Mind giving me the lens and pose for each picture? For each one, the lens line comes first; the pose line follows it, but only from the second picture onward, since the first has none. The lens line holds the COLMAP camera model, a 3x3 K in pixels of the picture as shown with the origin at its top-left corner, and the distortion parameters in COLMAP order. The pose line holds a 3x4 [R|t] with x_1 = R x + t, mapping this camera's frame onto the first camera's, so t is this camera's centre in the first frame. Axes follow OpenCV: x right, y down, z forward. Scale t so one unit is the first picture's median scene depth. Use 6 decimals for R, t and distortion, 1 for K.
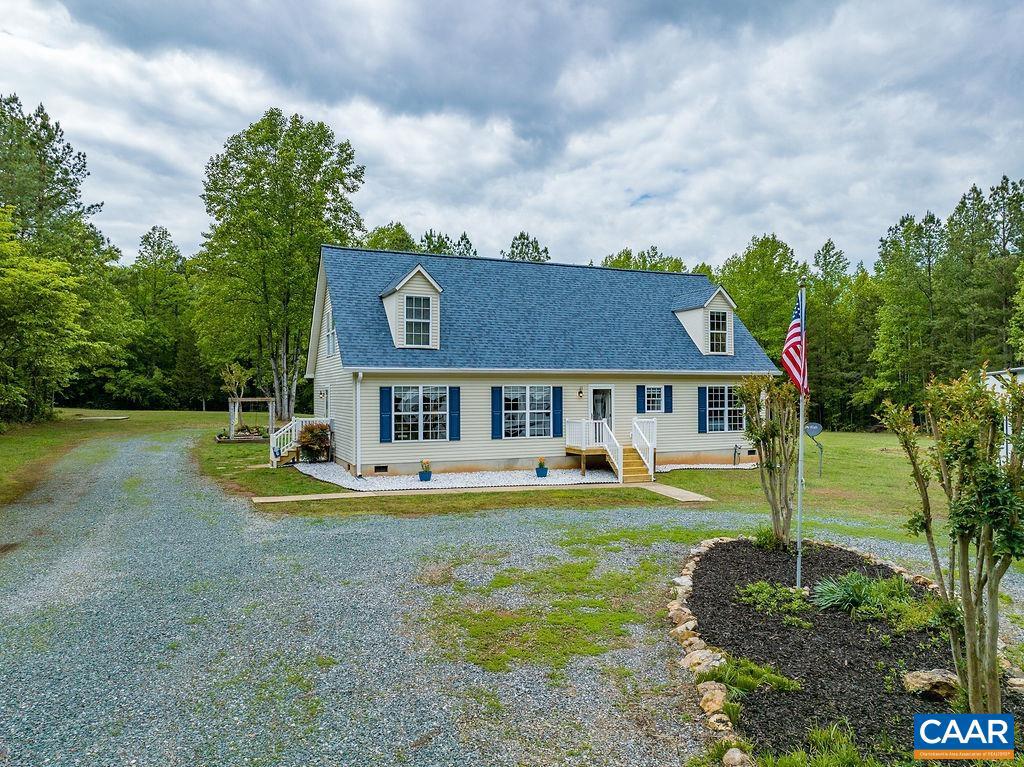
lens RADIAL K [[721.9, 0, 508.9], [0, 721.9, 393.8], [0, 0, 1]] dist [-0.053125, 0.027331]
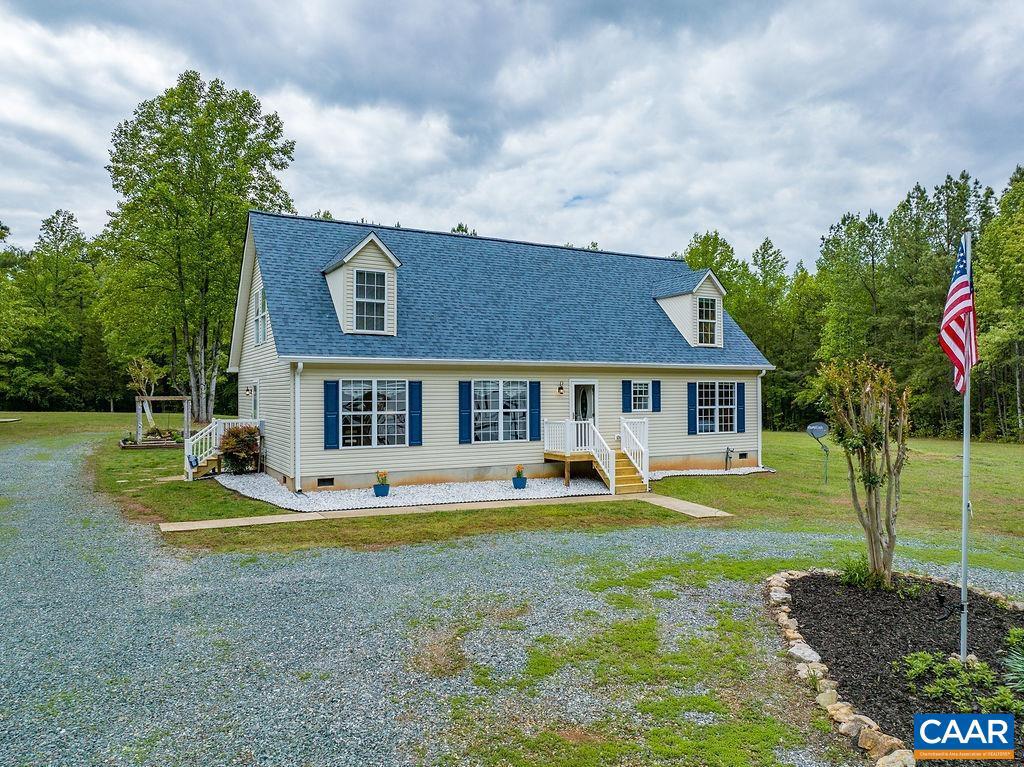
lens RADIAL K [[721.9, 0, 519.0], [0, 721.9, 383.9], [0, 0, 1]] dist [-0.053125, 0.027331]
pose [[0.993787, 0.001115, 0.111294, -0.039119], [0.000568, 0.999886, -0.015090, 0.004945], [-0.111298, 0.015059, 0.993673, 0.130774]]
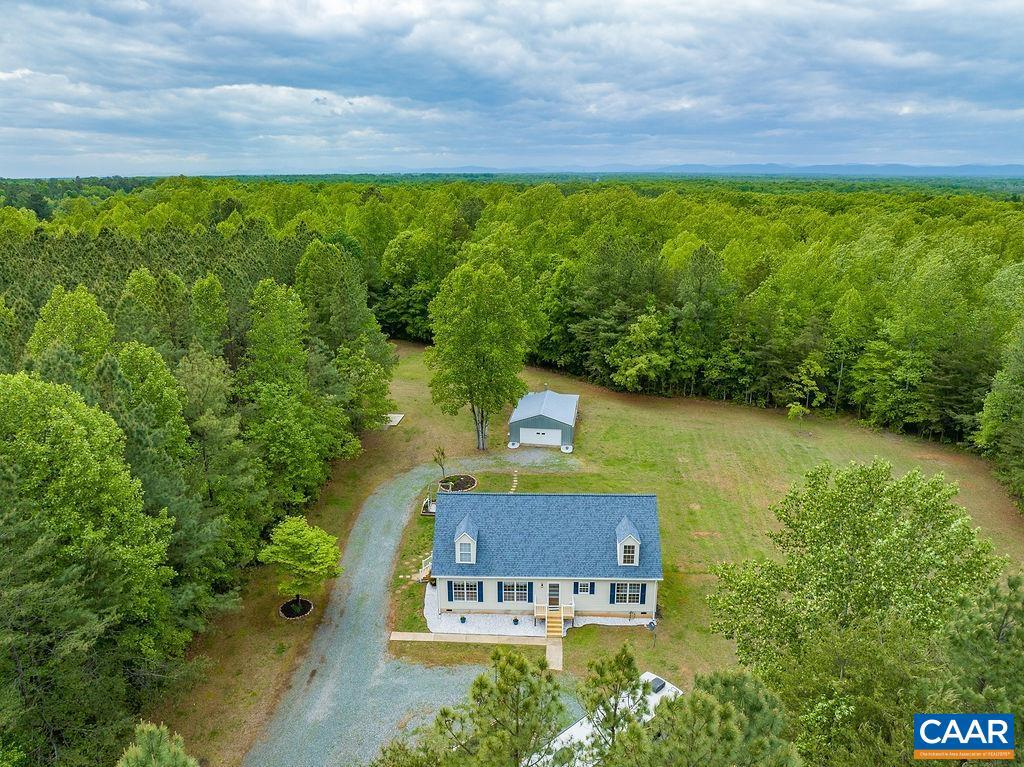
lens RADIAL K [[721.9, 0, 509.9], [0, 721.9, 379.6], [0, 0, 1]] dist [-0.053125, 0.027331]
pose [[0.907698, 0.118164, -0.402643, 0.682125], [-0.000001, 0.959534, 0.281593, -1.012488], [0.419624, -0.255601, 0.870967, -0.630158]]
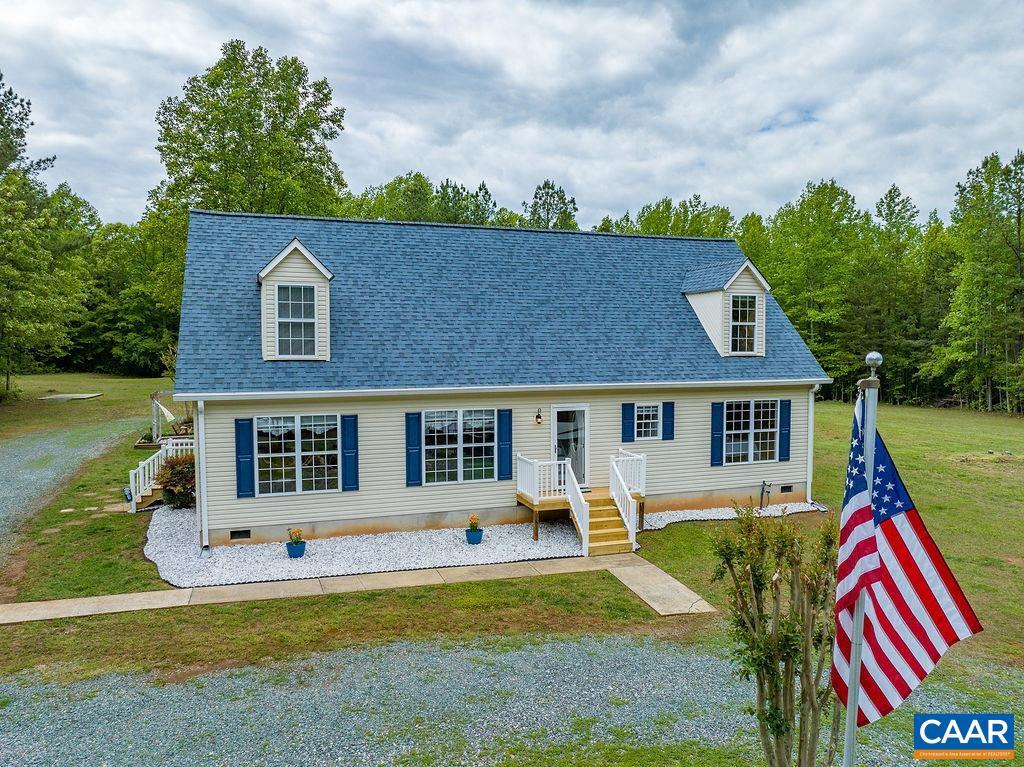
lens RADIAL K [[721.9, 0, 510.6], [0, 721.9, 382.6], [0, 0, 1]] dist [-0.053125, 0.027331]
pose [[0.997716, 0.005190, -0.067343, 0.102095], [-0.001544, 0.998535, 0.054091, -0.062929], [0.067525, -0.053863, 0.996263, 0.250087]]
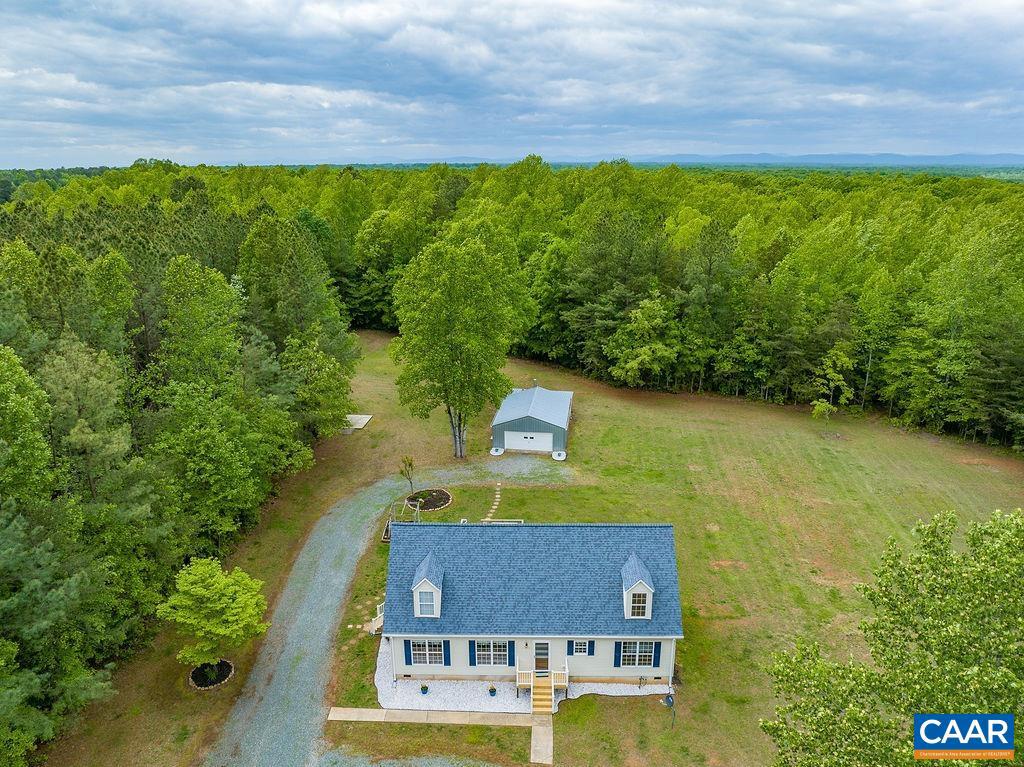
lens RADIAL K [[721.9, 0, 509.1], [0, 721.9, 377.1], [0, 0, 1]] dist [-0.053125, 0.027331]
pose [[0.911490, 0.117028, -0.394322, 0.545329], [0.002603, 0.957011, 0.290041, -0.907468], [0.411313, -0.265396, 0.872001, -0.241170]]
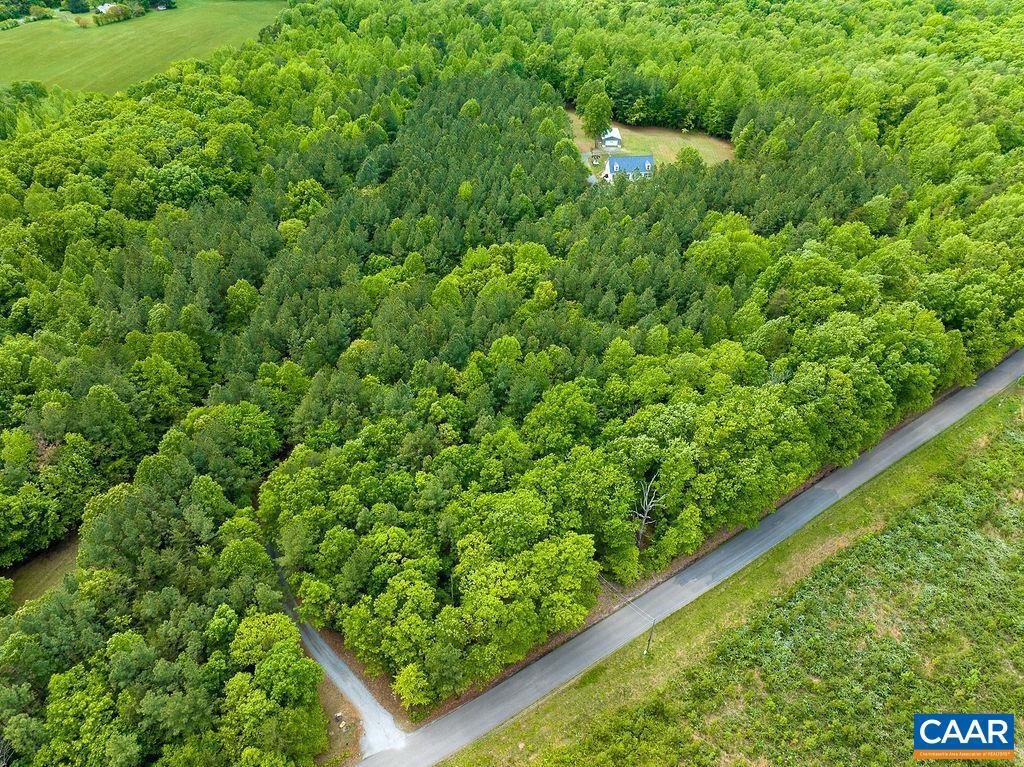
lens RADIAL K [[721.9, 0, 513.3], [0, 721.9, 388.0], [0, 0, 1]] dist [-0.053125, 0.027331]
pose [[0.961224, 0.186418, -0.203214, 0.981161], [-0.010998, 0.762233, 0.647209, -3.794743], [0.275548, -0.619879, 0.734727, -7.877652]]
